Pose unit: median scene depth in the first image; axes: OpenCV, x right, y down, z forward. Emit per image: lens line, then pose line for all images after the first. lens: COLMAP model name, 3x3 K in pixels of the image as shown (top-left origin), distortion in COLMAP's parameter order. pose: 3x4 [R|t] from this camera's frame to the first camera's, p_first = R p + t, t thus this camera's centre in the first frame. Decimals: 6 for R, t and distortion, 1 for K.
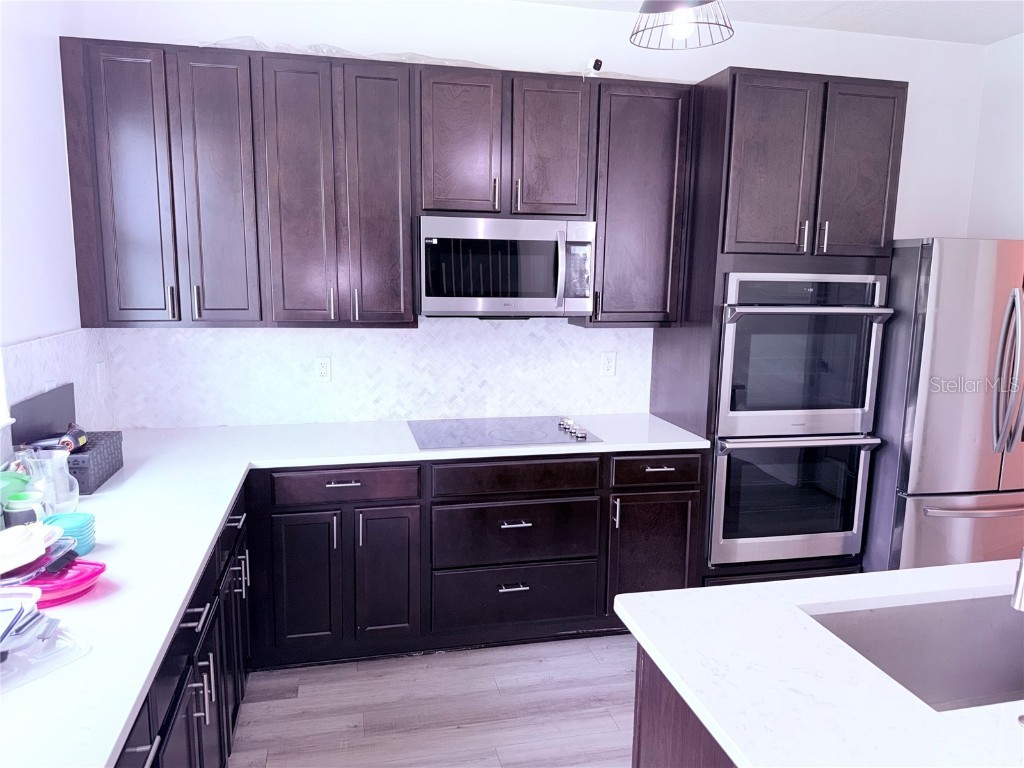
lens RADIAL K [[713.2, 0, 512.0], [0, 713.2, 384.0], [0, 0, 1]] dist [0.132503, -0.200871]
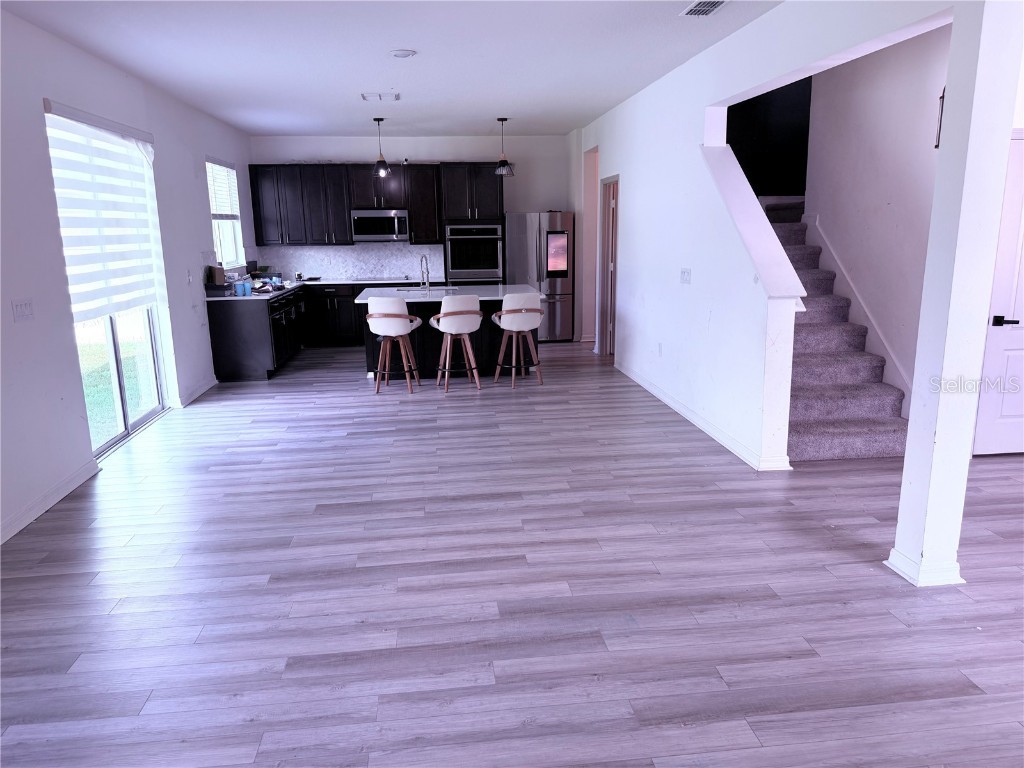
lens RADIAL K [[744.0, 0, 512.0], [0, 744.0, 384.0], [0, 0, 1]] dist [0.132083, -0.000599]
pose [[0.992803, -0.008999, -0.119418, 0.956452], [0.015029, 0.998652, 0.049688, 0.380809], [0.118810, -0.051125, 0.991600, -2.260207]]
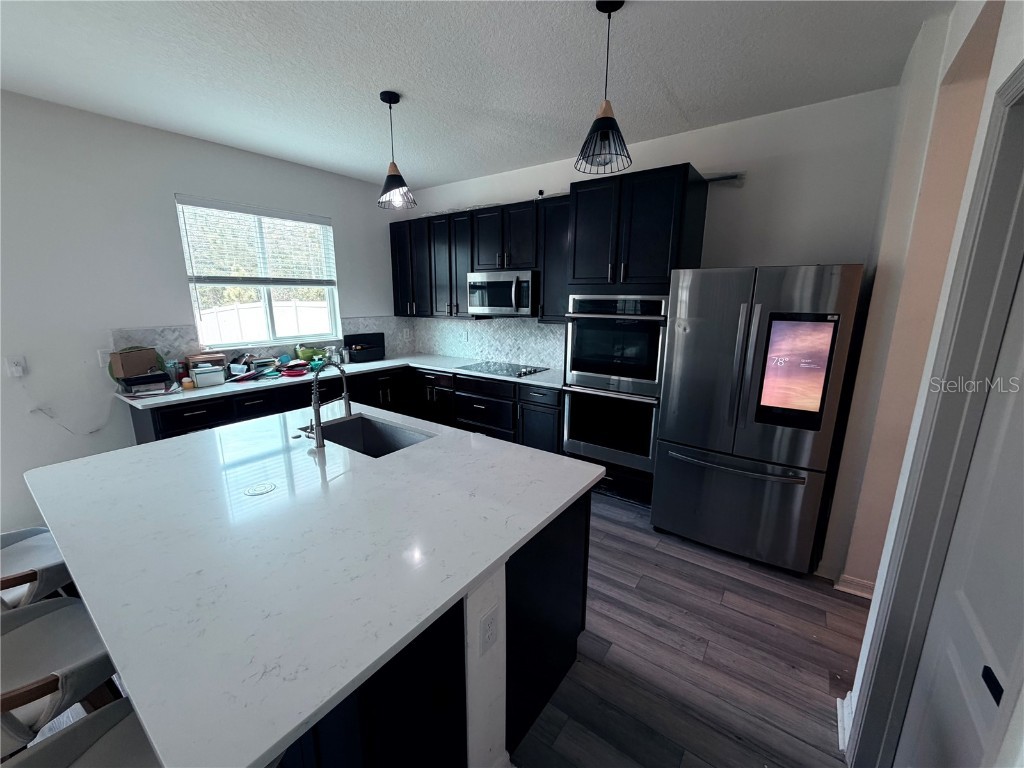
lens RADIAL K [[408.4, 0, 512.0], [0, 408.4, 384.0], [0, 0, 1]] dist [0.003020, 0.000168]
pose [[0.657848, 0.144362, -0.739186, 0.974658], [-0.111561, 0.989309, 0.093926, -0.008715], [0.744843, 0.020675, 0.666920, 0.188698]]
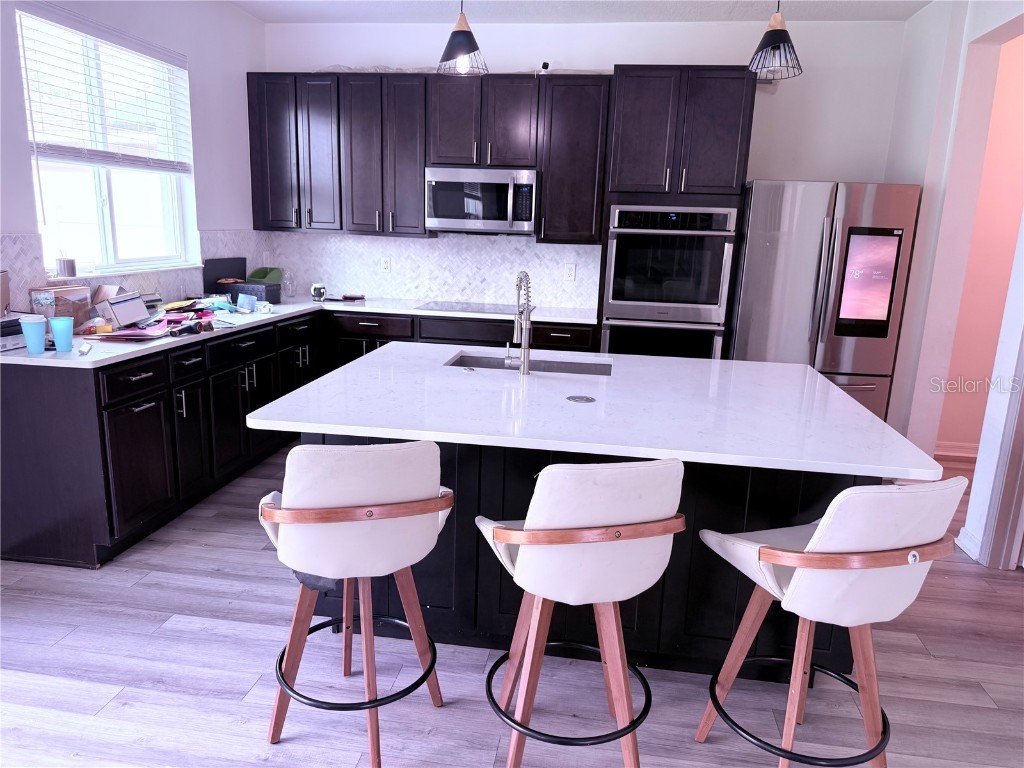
lens RADIAL K [[713.2, 0, 512.0], [0, 713.2, 384.0], [0, 0, 1]] dist [0.132503, -0.200871]
pose [[0.932909, 0.093846, -0.347669, 0.638044], [-0.076252, 0.995034, 0.063979, 0.131333], [0.351947, -0.033176, 0.935432, -0.466588]]
